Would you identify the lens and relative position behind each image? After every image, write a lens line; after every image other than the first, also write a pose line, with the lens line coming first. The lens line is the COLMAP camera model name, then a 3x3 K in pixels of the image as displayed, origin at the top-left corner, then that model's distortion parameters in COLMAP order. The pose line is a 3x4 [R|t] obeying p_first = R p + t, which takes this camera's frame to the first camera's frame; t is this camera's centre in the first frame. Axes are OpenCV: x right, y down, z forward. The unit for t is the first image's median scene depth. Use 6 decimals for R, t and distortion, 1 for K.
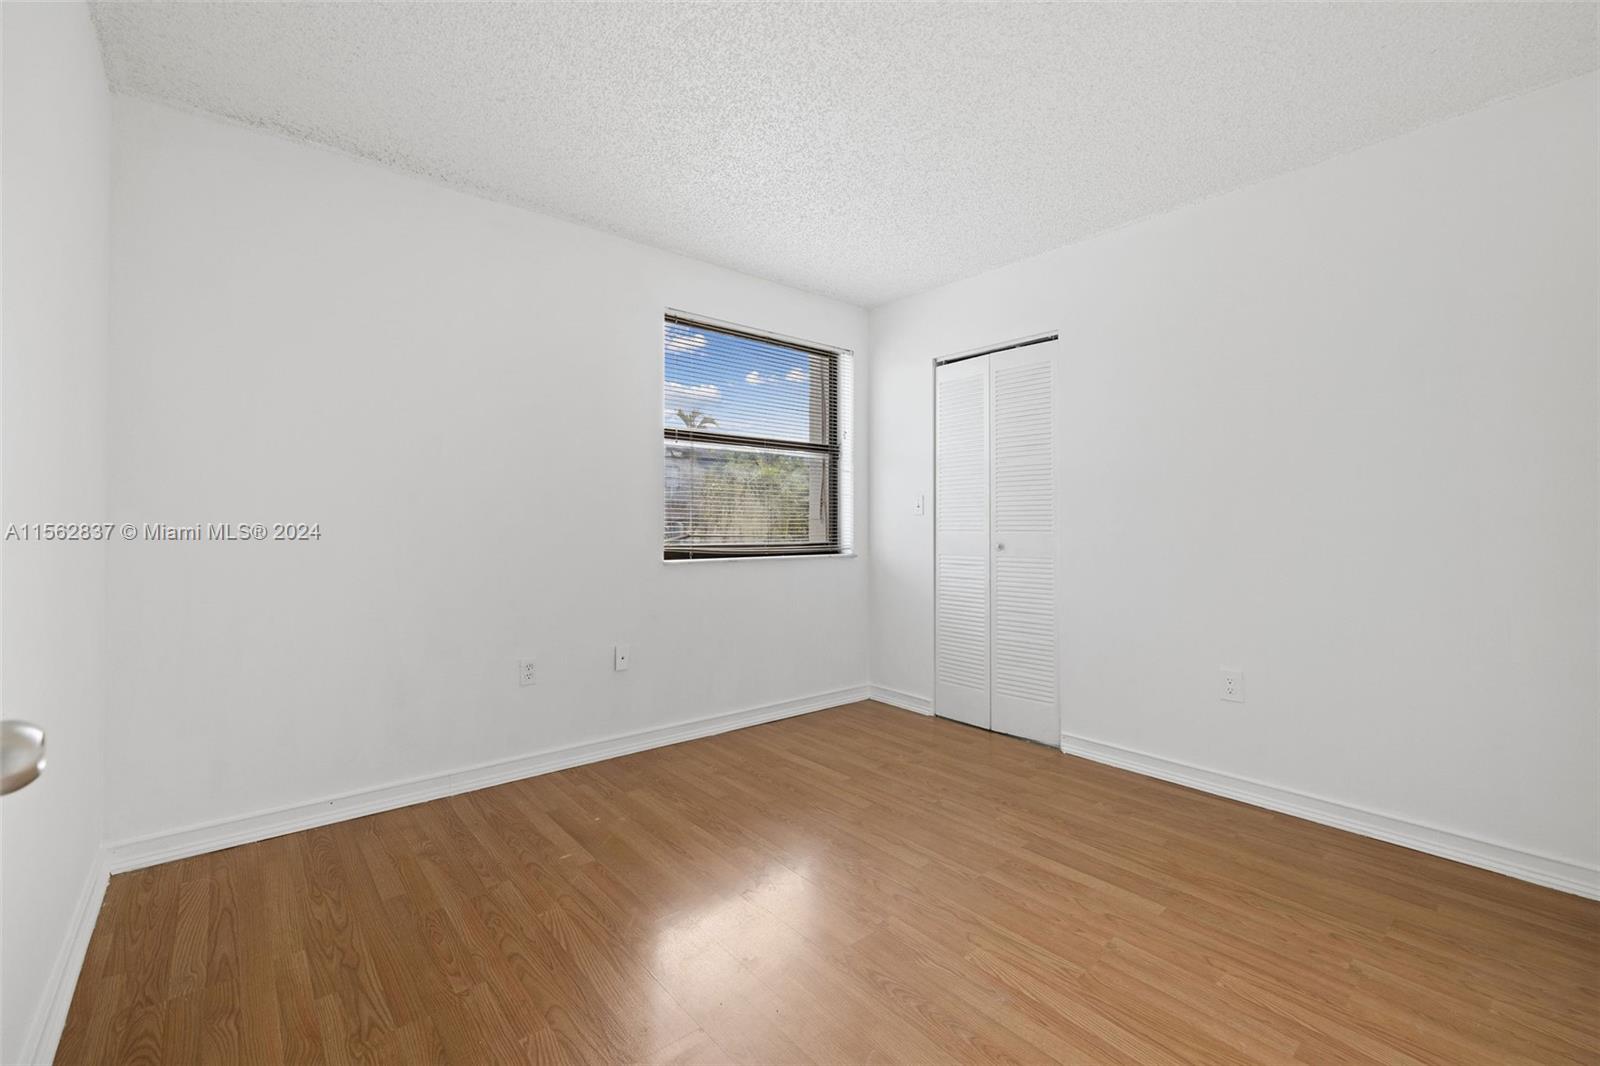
lens RADIAL K [[684.3, 0, 799.0], [0, 684.3, 529.0], [0, 0, 1]] dist [-0.004591, -0.000935]
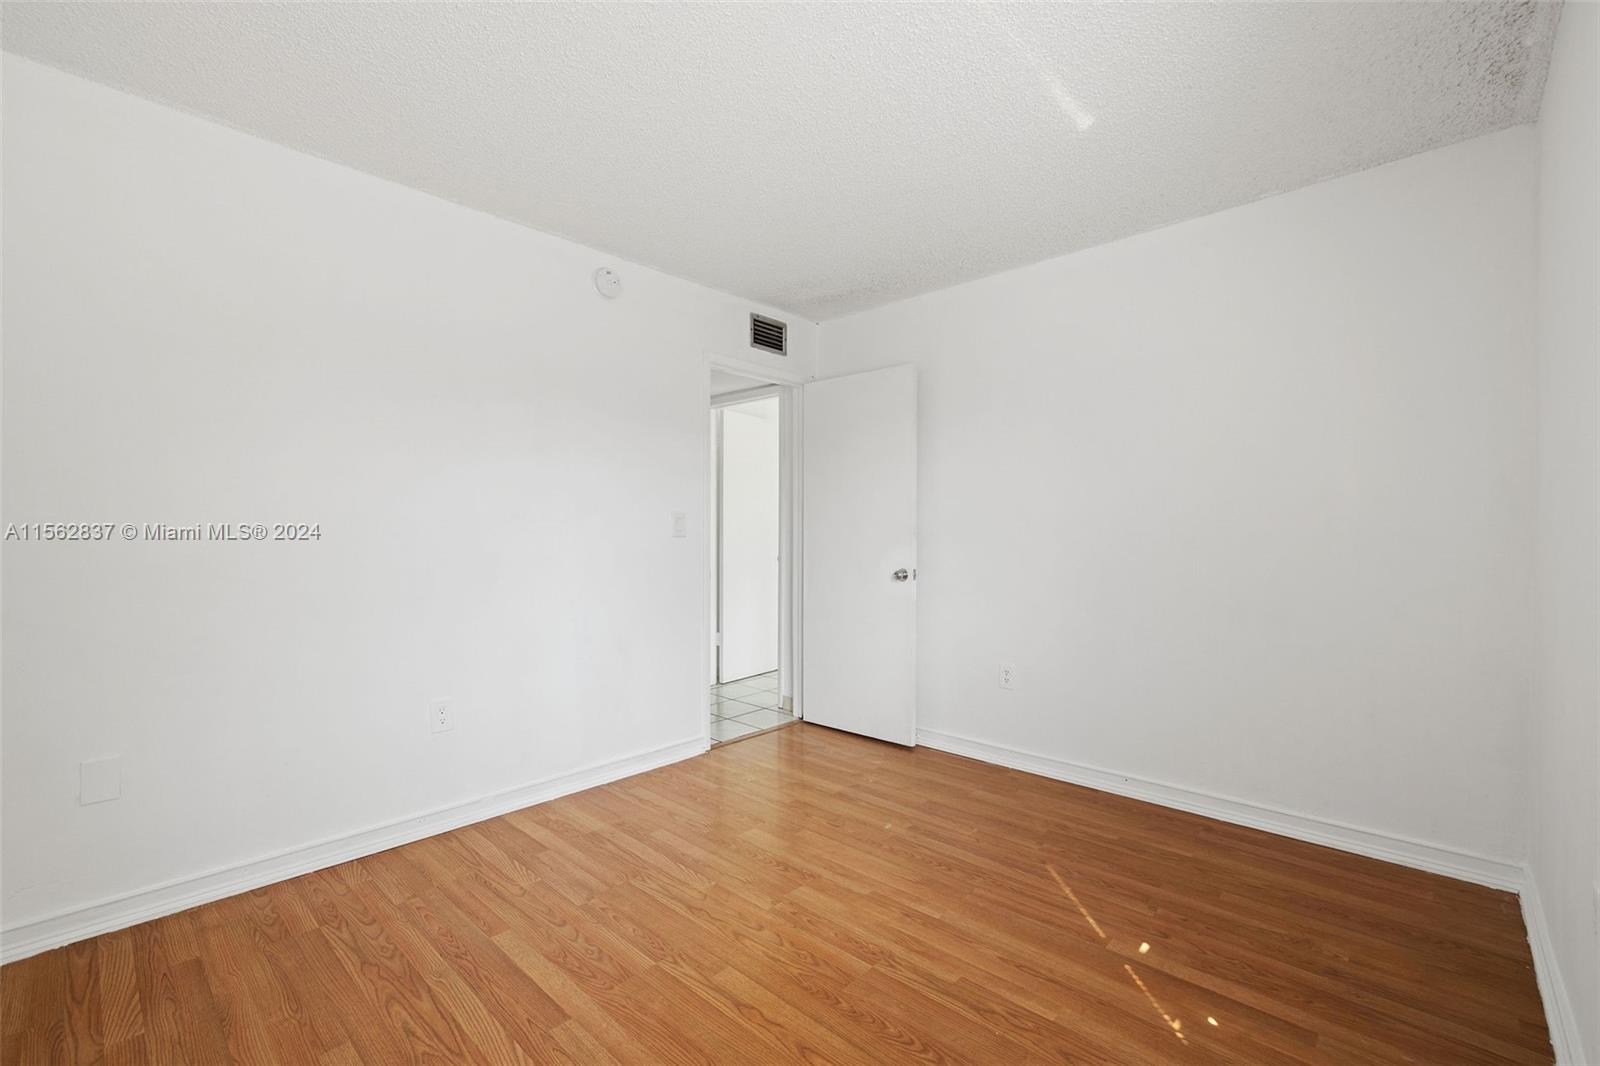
lens RADIAL K [[684.3, 0, 801.1], [0, 684.3, 533.1], [0, 0, 1]] dist [-0.004591, -0.000935]
pose [[-0.992658, -0.001352, -0.120950, 0.203628], [-0.001932, 0.999987, 0.004673, -0.041856], [0.120942, 0.004873, -0.992648, 1.982713]]
